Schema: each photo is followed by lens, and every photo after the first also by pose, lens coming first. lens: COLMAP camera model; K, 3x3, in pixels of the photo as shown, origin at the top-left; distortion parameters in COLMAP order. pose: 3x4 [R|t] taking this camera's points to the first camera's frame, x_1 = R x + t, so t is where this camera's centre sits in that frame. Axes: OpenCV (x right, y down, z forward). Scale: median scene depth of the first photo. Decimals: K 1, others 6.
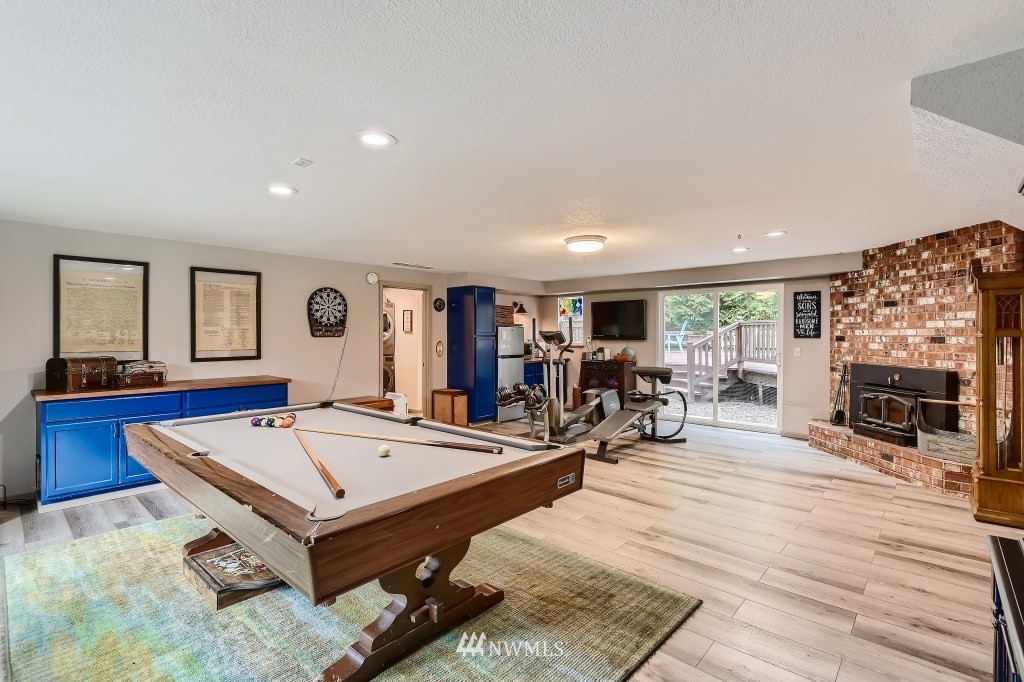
lens RADIAL K [[467.6, 0, 514.7], [0, 467.6, 333.4], [0, 0, 1]] dist [0.010985, -0.000181]
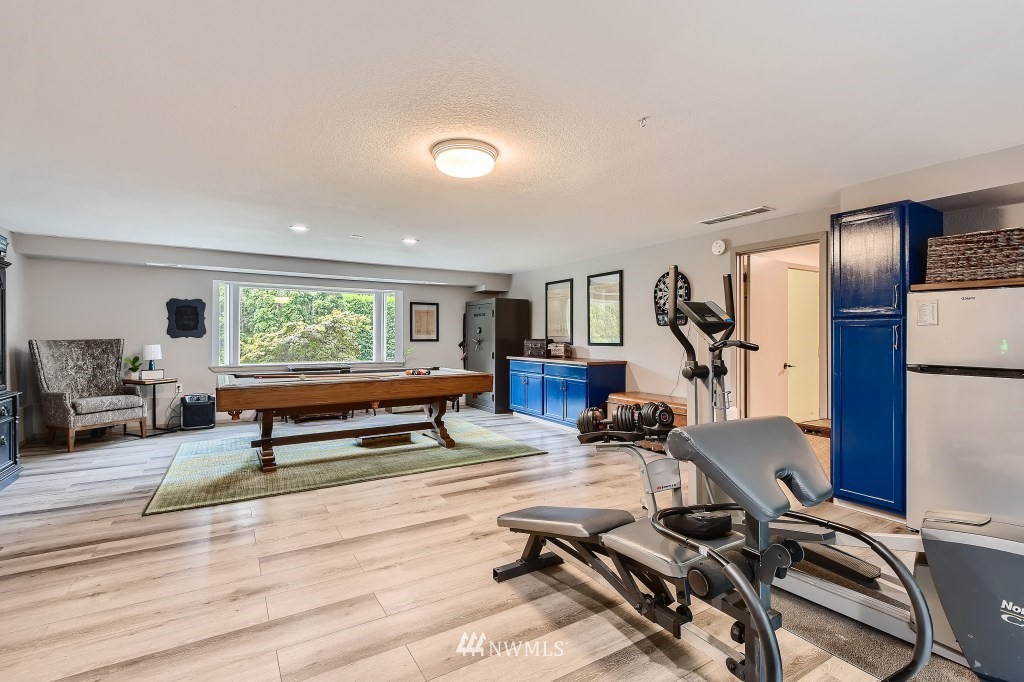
lens RADIAL K [[467.6, 0, 514.7], [0, 467.6, 333.4], [0, 0, 1]] dist [0.010985, -0.000181]
pose [[-0.301194, 0.006141, -0.953543, 0.576677], [0.020336, 0.999793, 0.000016, 0.017158], [0.953346, -0.019386, -0.301257, 1.004551]]
